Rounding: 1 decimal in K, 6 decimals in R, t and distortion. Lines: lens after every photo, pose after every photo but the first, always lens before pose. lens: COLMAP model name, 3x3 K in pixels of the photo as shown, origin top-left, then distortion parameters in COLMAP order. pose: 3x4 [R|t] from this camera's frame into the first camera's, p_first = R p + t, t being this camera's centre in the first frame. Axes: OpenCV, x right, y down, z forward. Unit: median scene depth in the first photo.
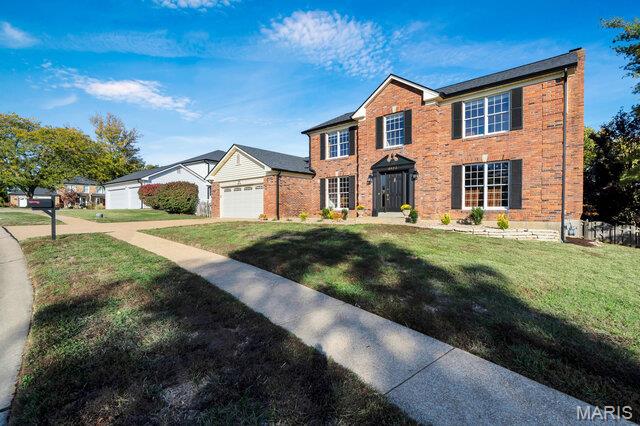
lens RADIAL K [[295.2, 0, 320.0], [0, 295.2, 213.0], [0, 0, 1]] dist [-0.000945, -0.000241]
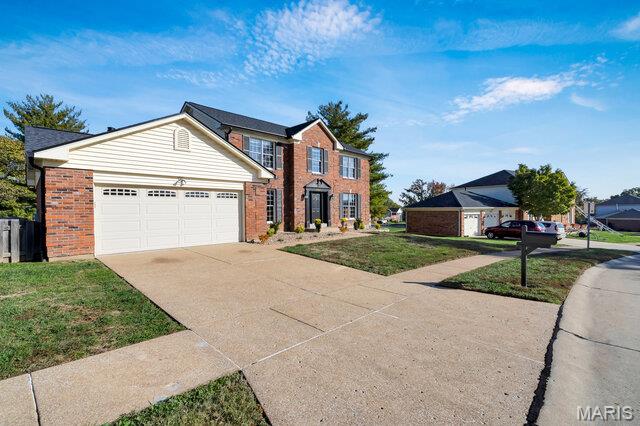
lens RADIAL K [[295.2, 0, 320.0], [0, 295.2, 213.0], [0, 0, 1]] dist [-0.000945, -0.000241]
pose [[0.047055, -0.013851, 0.998796, -1.044182], [0.009389, 0.999866, 0.013424, -0.066579], [-0.998848, 0.008746, 0.047179, 0.923189]]
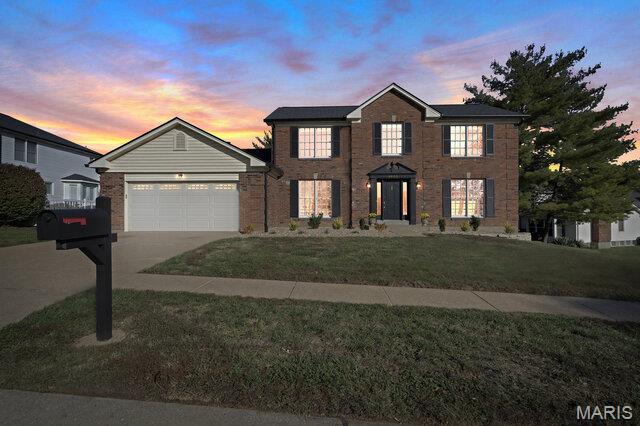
lens RADIAL K [[295.2, 0, 320.0], [0, 295.2, 213.0], [0, 0, 1]] dist [-0.000945, -0.000241]
pose [[0.771322, -0.004736, 0.636427, -0.584581], [0.005606, 0.999984, 0.000647, -0.027515], [-0.636420, 0.003069, 0.771337, 0.373448]]
